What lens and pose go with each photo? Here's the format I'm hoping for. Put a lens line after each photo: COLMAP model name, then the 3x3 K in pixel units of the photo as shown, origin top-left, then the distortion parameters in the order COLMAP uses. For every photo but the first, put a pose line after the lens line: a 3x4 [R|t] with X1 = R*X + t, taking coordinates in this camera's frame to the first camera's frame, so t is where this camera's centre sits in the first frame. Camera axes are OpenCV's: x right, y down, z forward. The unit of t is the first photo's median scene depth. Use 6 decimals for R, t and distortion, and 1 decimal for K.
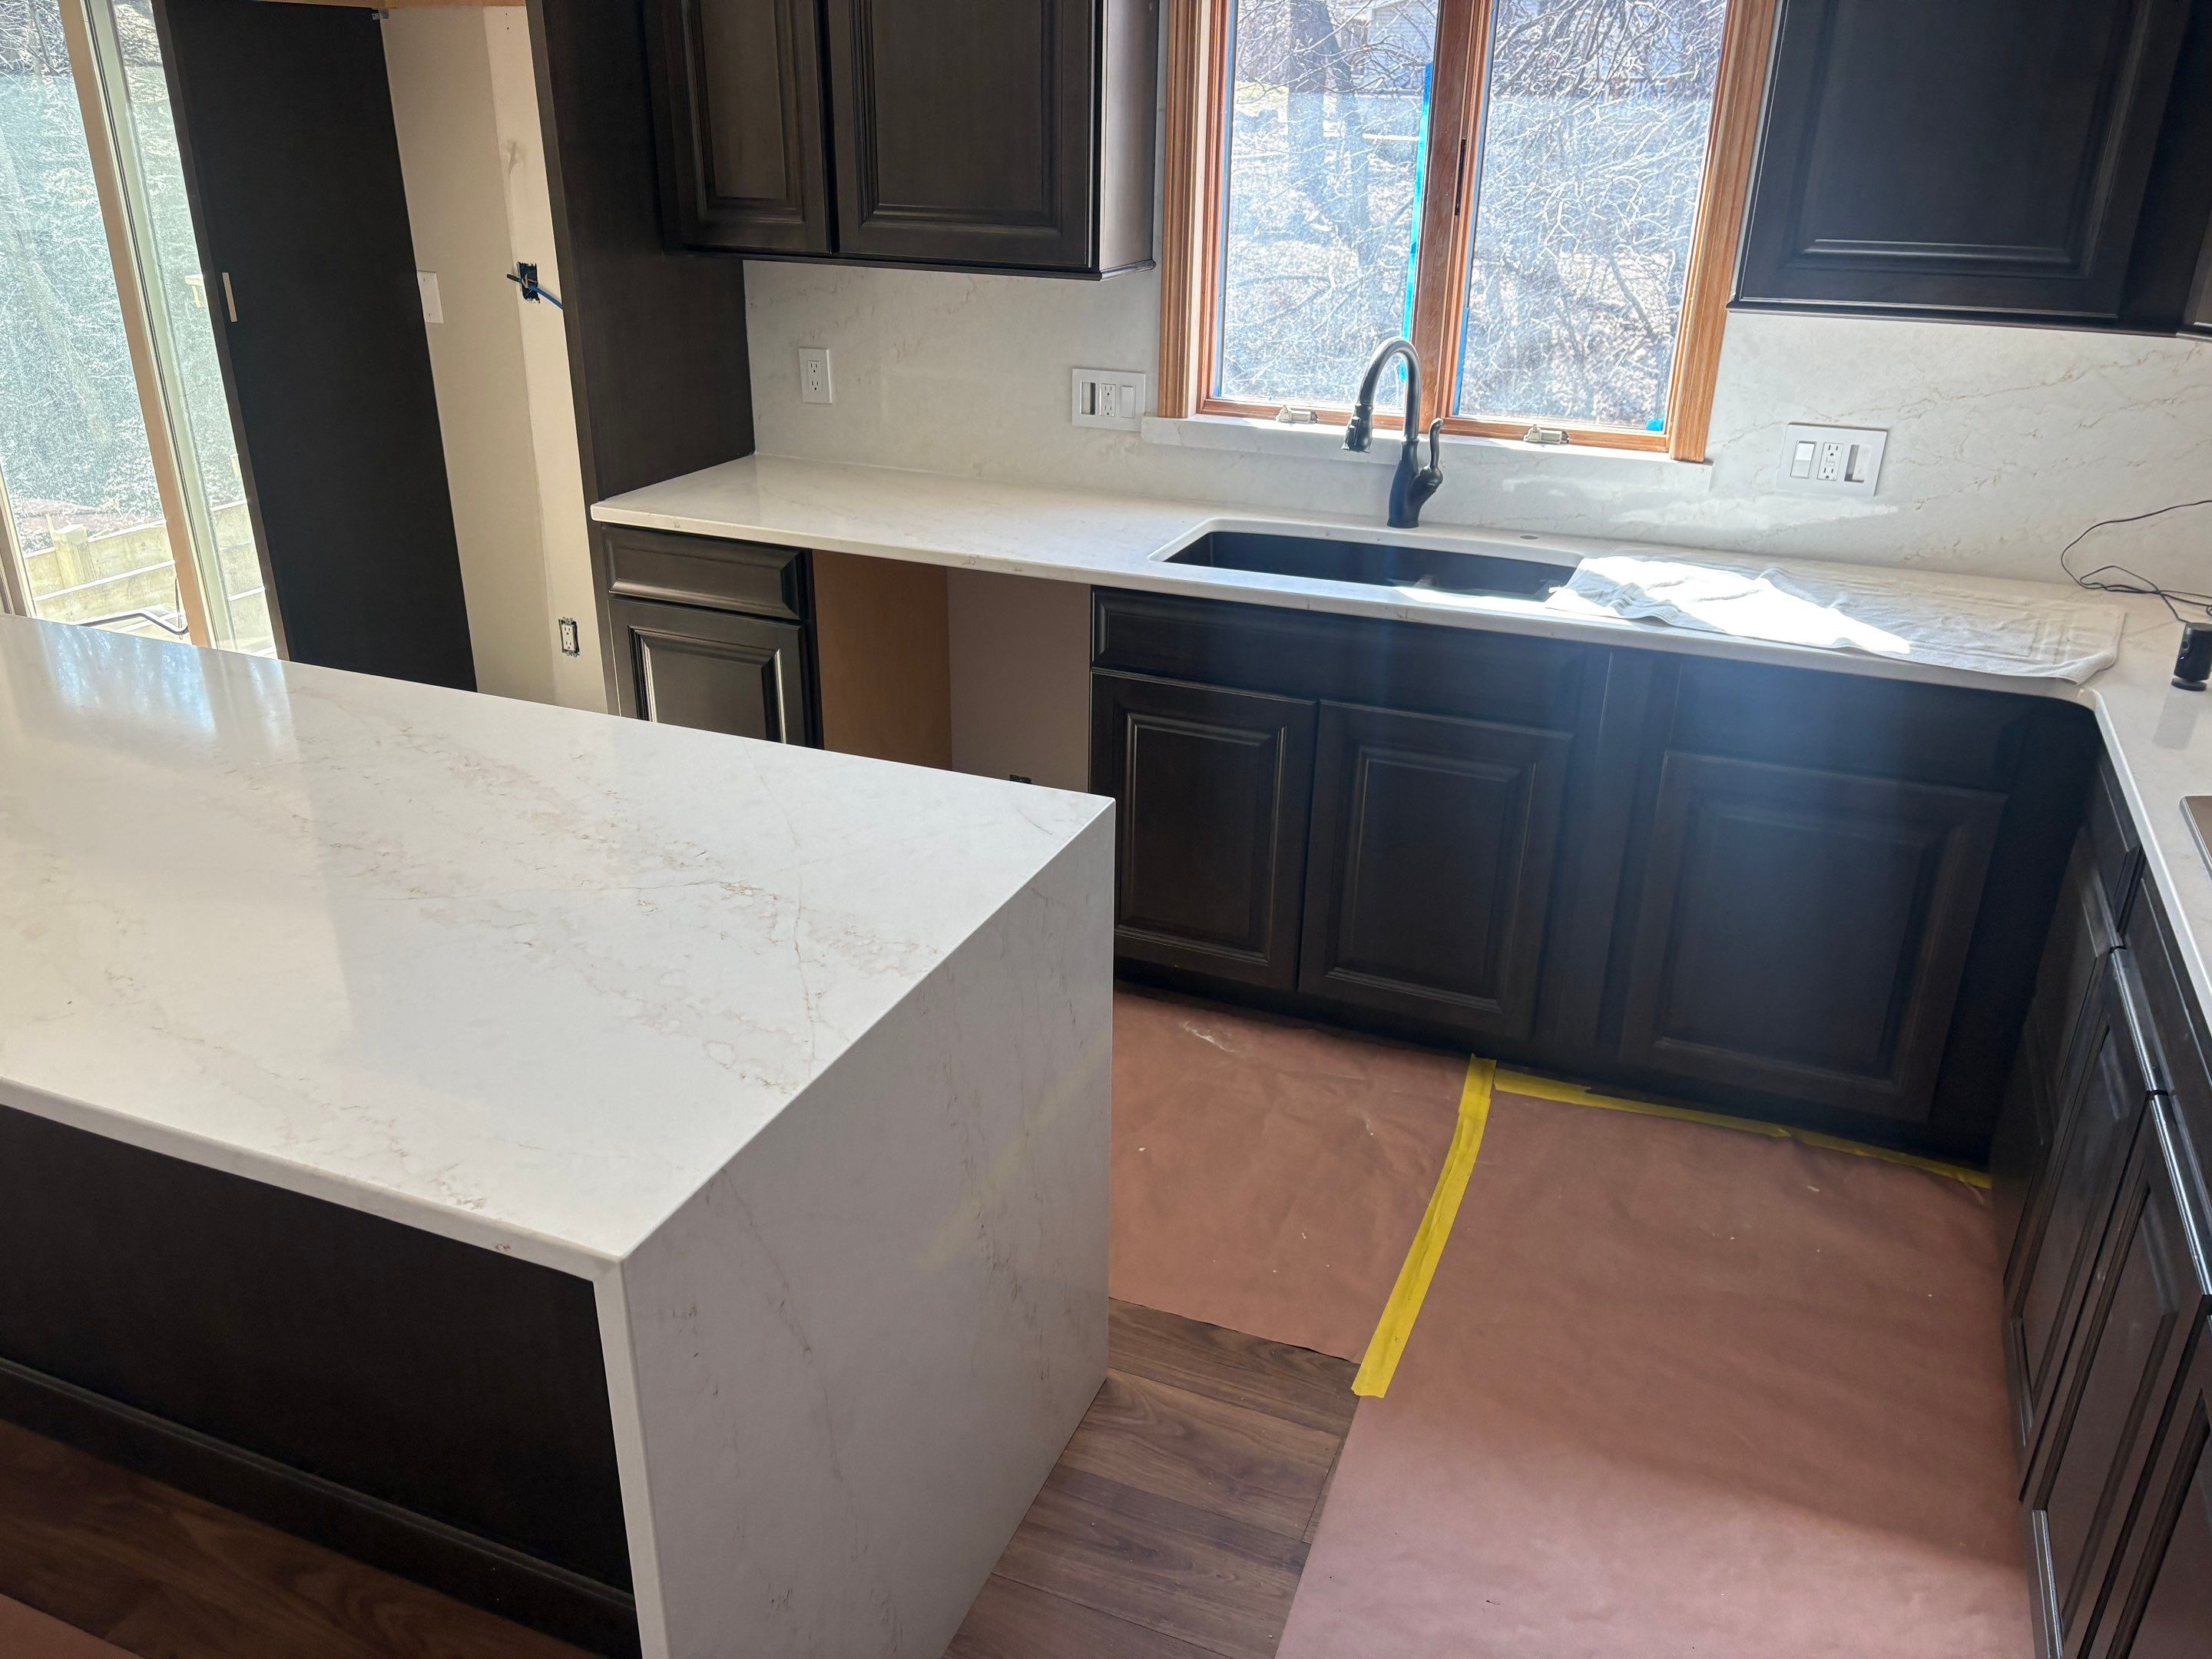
lens RADIAL K [[1651.4, 0, 1106.0], [0, 1651.4, 829.5], [0, 0, 1]] dist [0.037190, -0.000636]
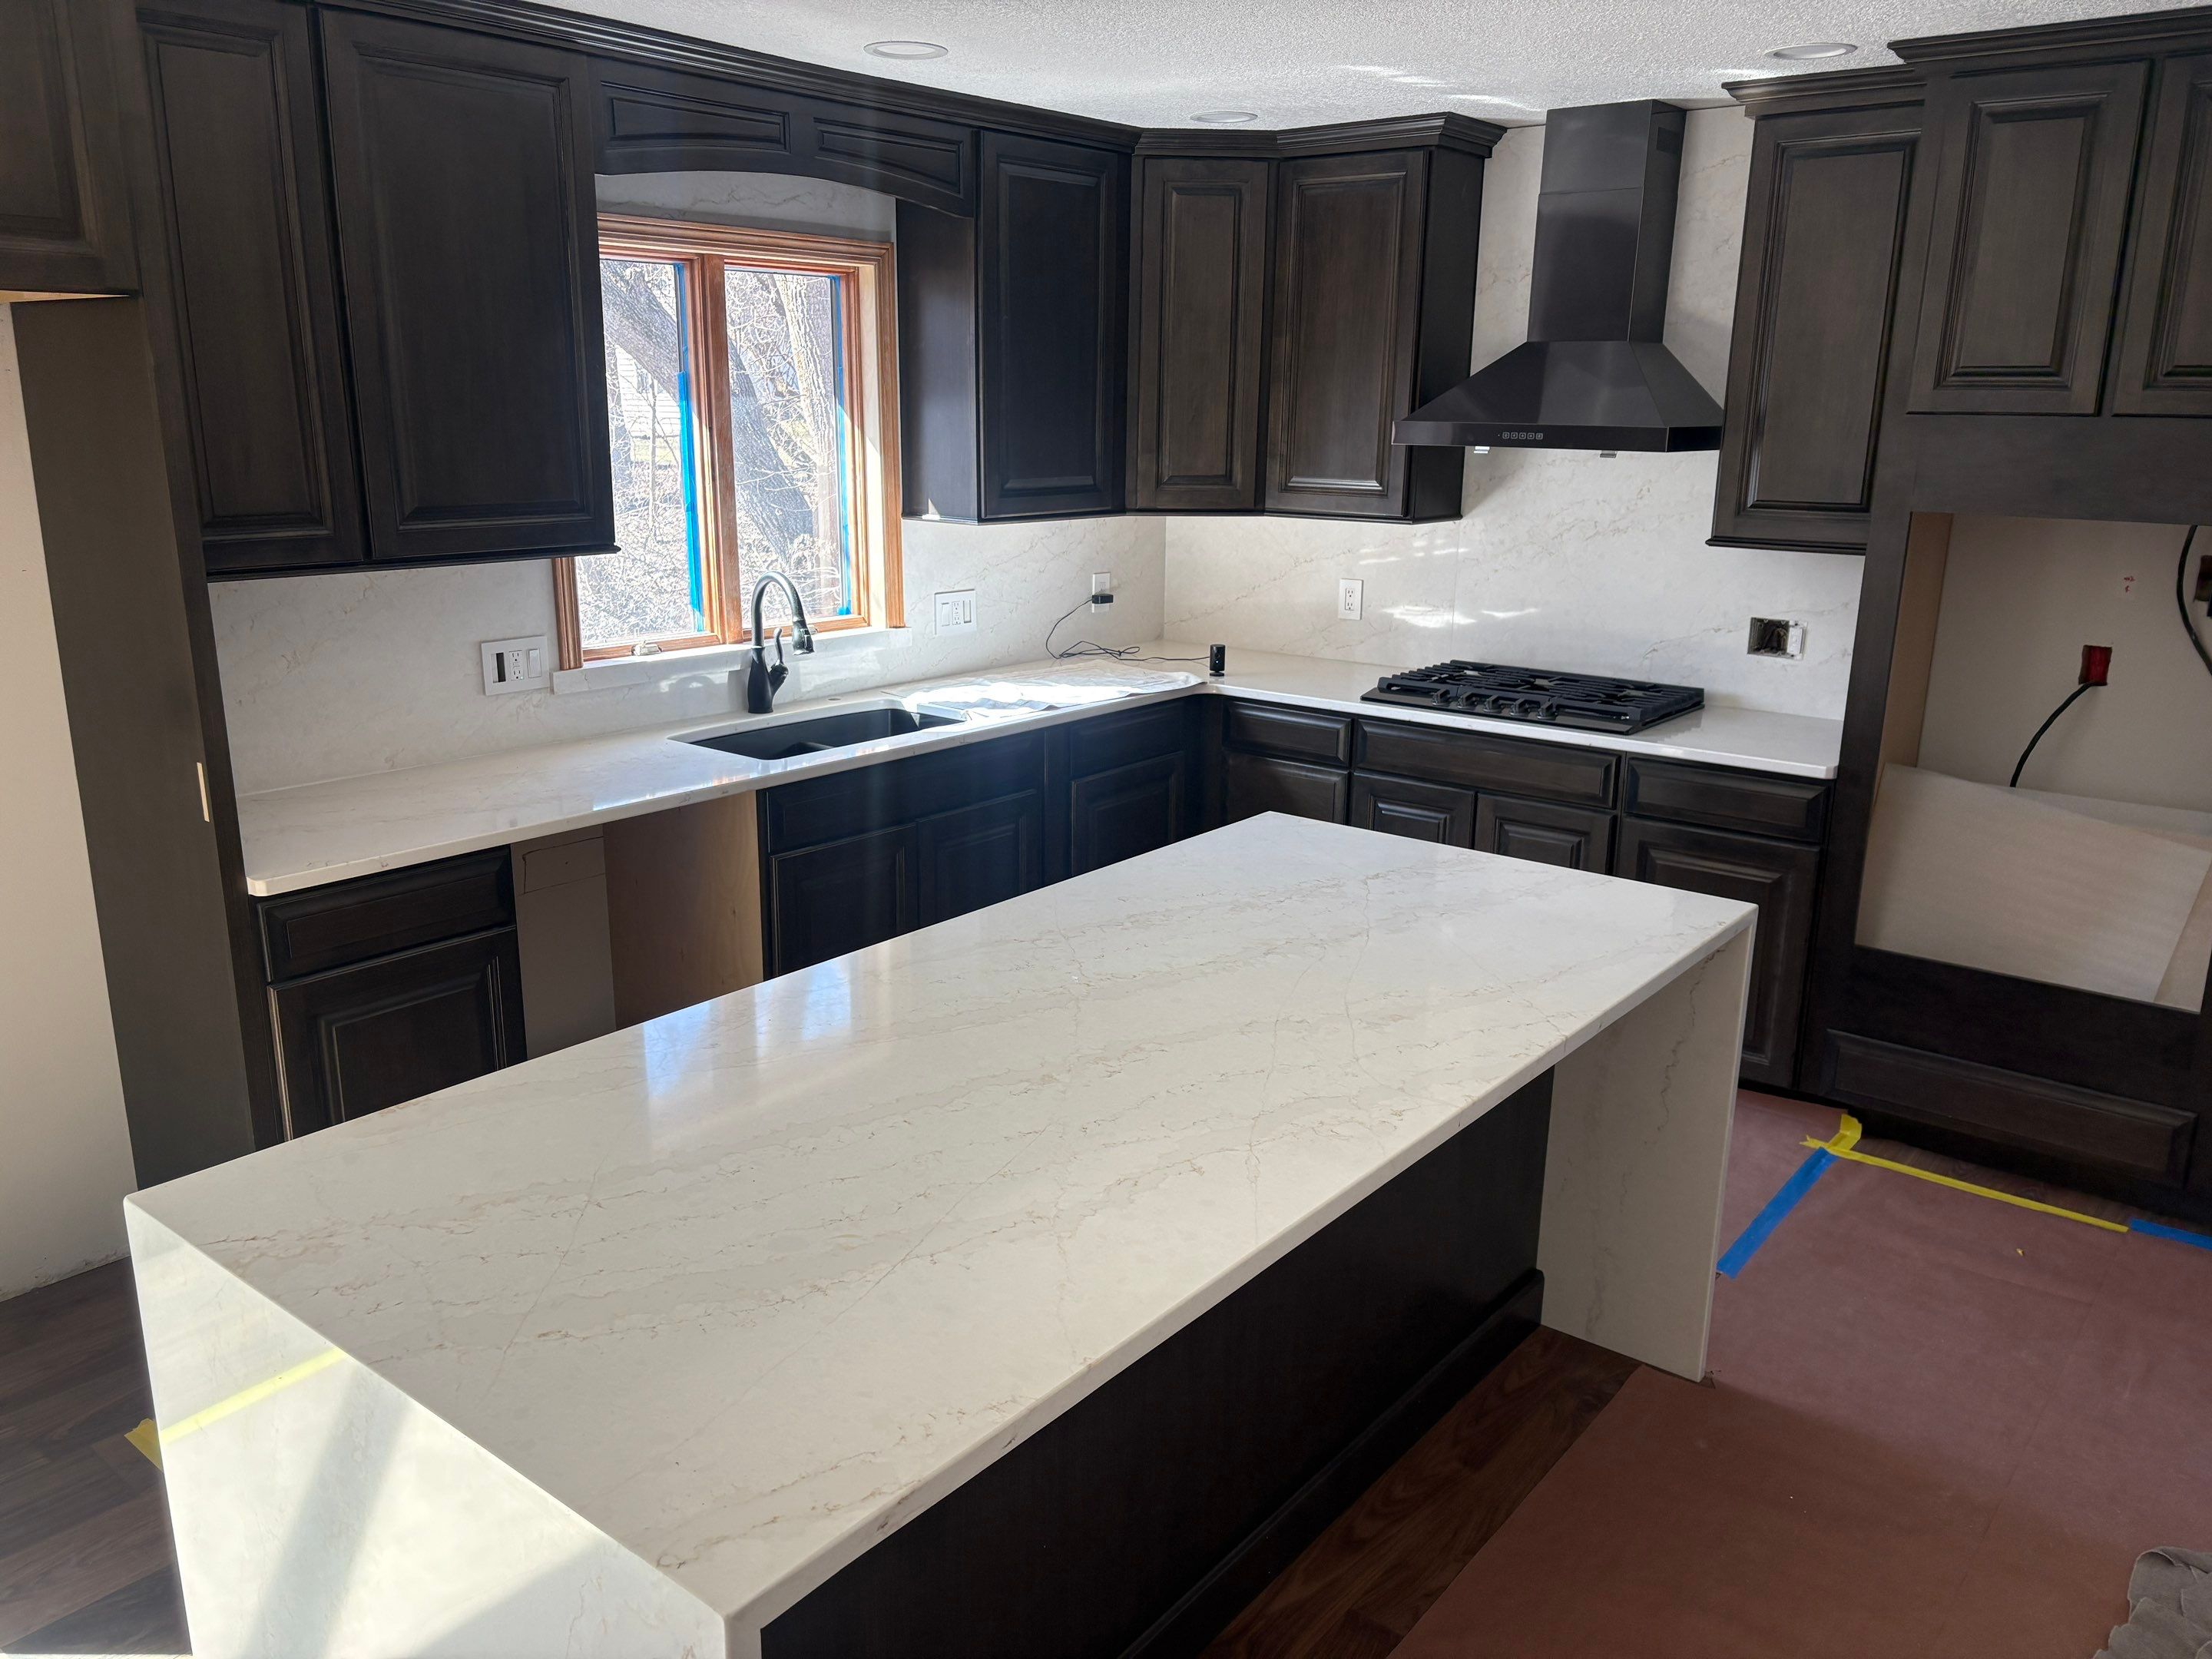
lens RADIAL K [[1679.3, 0, 1092.3], [0, 1679.3, 827.0], [0, 0, 1]] dist [0.063717, -0.090562]
pose [[0.283288, -0.250822, 0.925655, -0.993568], [0.377001, 0.916615, 0.132995, -0.182898], [-0.881827, 0.311297, 0.354226, 0.347366]]
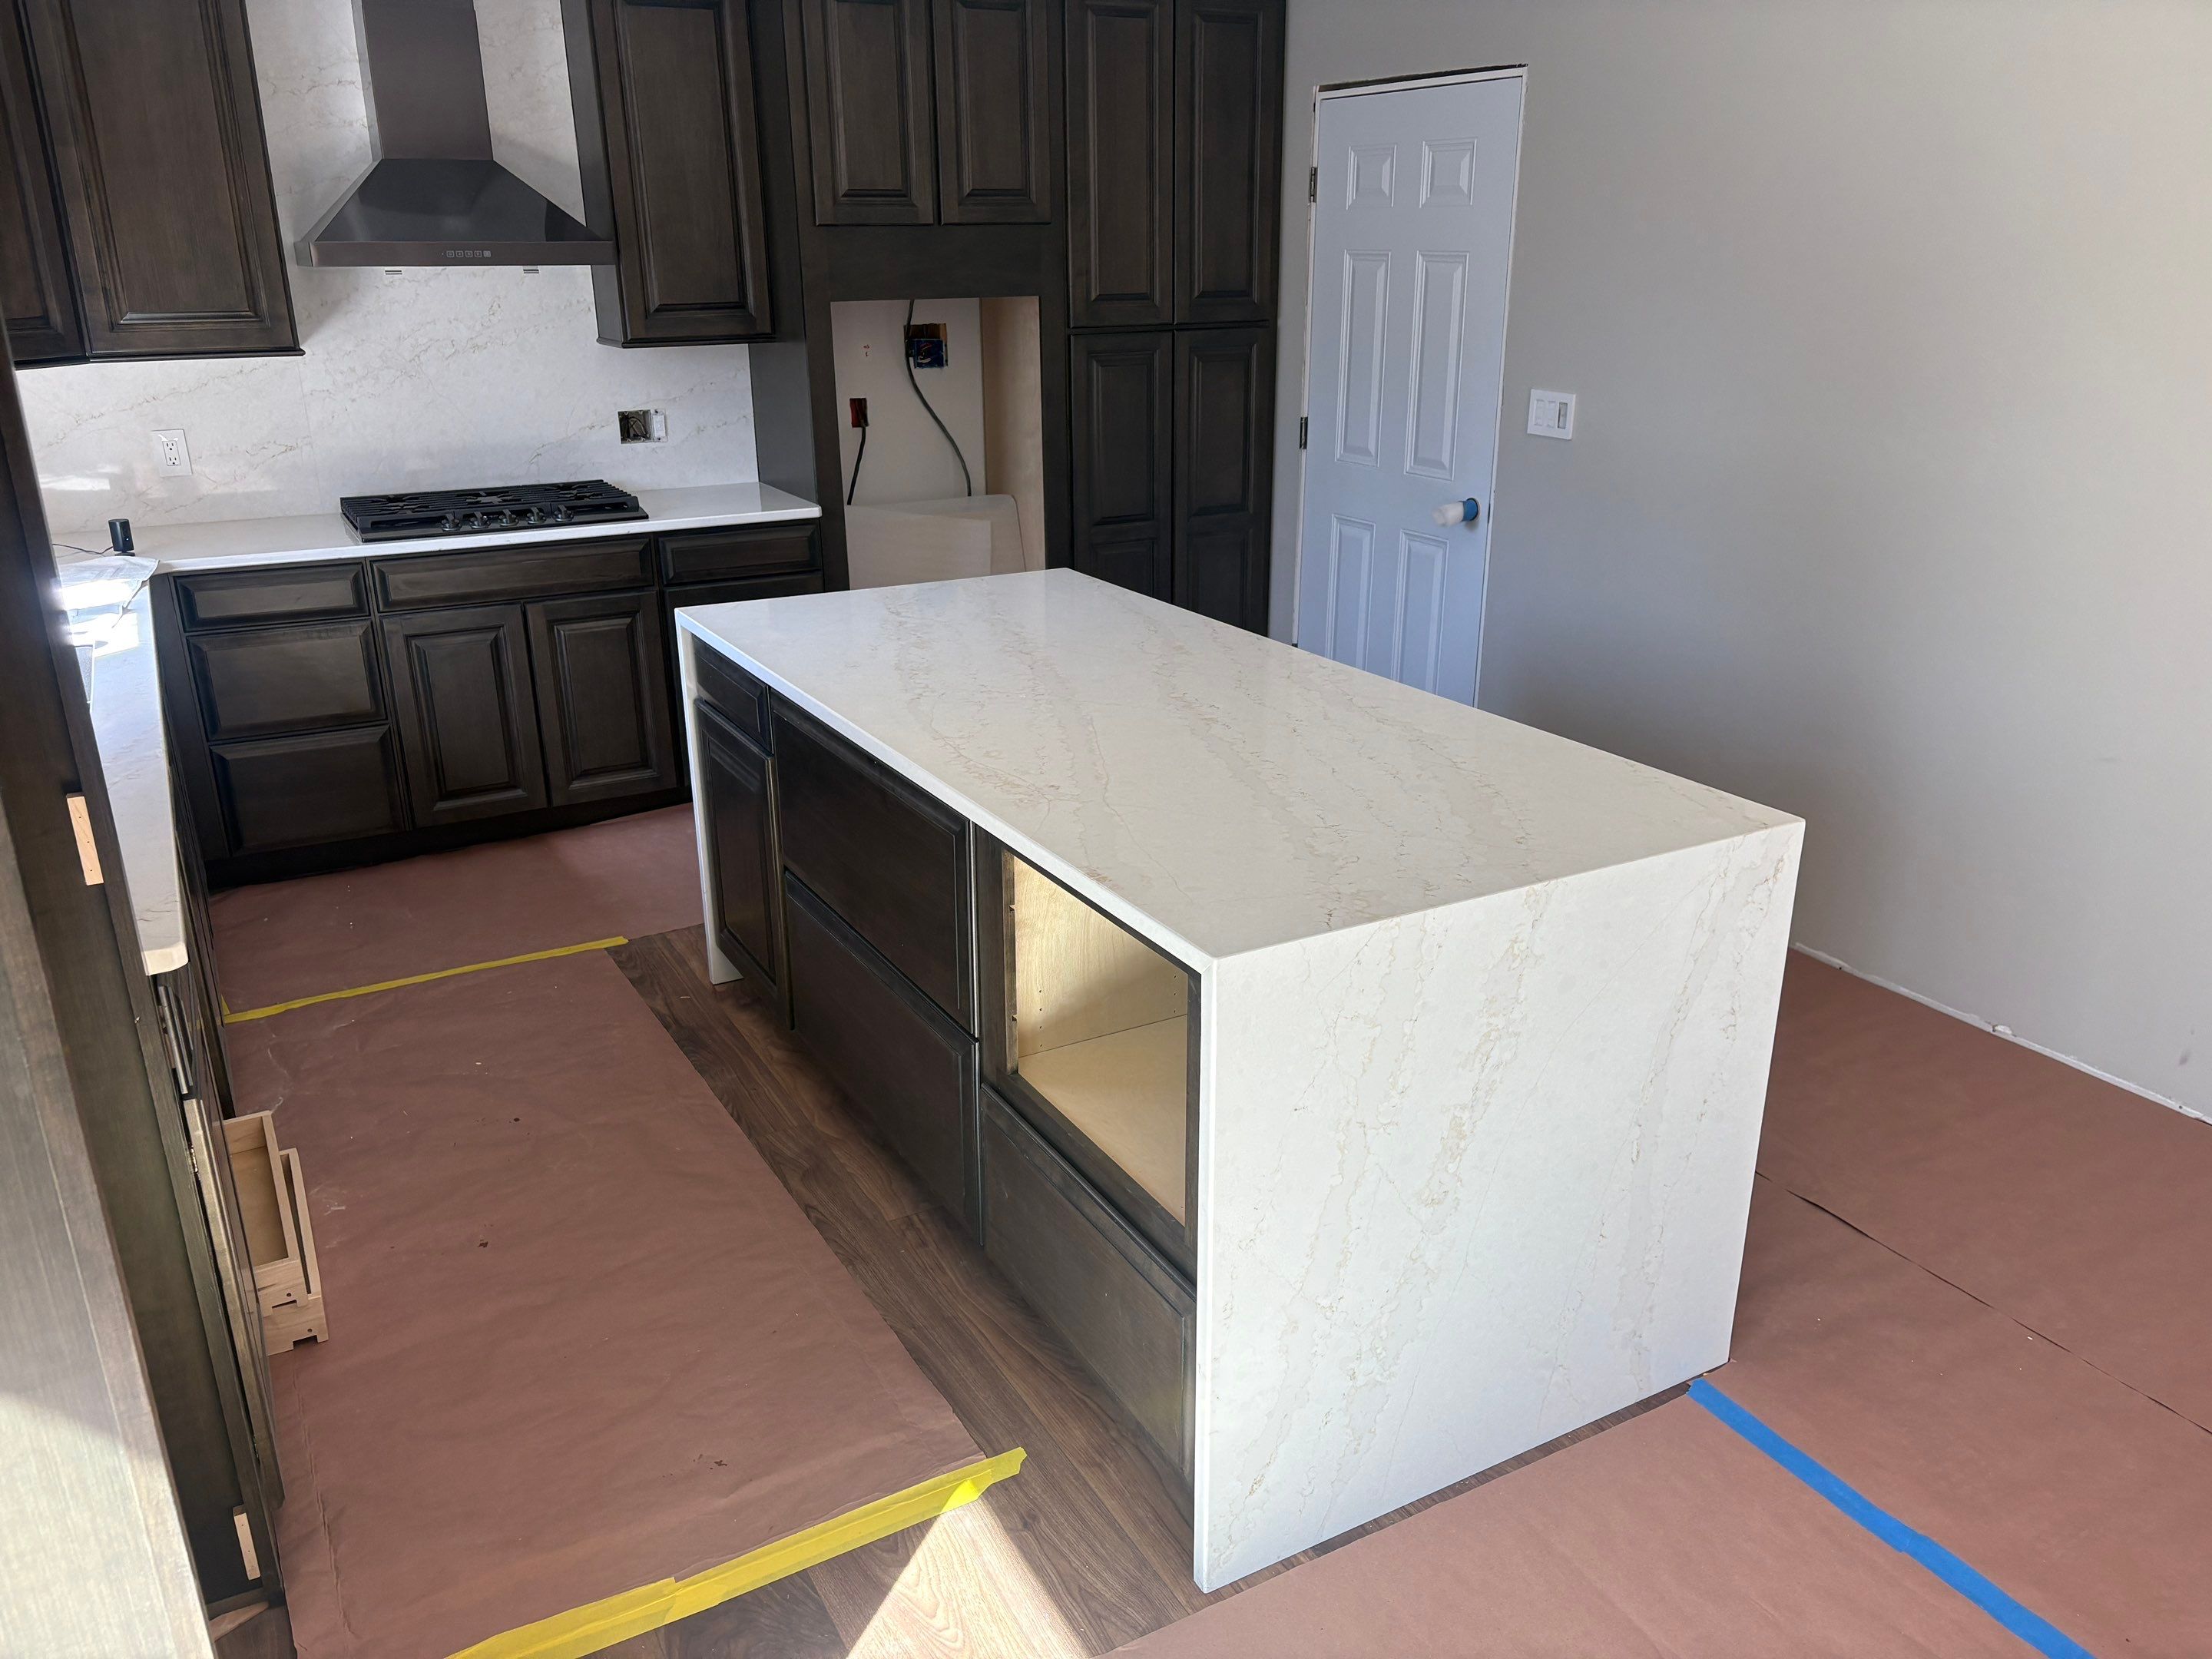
lens RADIAL K [[1680.0, 0, 1088.0], [0, 1680.0, 836.3], [0, 0, 1]] dist [0.059940, -0.053557]
pose [[-0.778090, -0.215686, 0.589962, -0.907800], [0.251452, 0.753719, 0.607190, -0.510036], [-0.575628, 0.620795, -0.532227, 1.148042]]
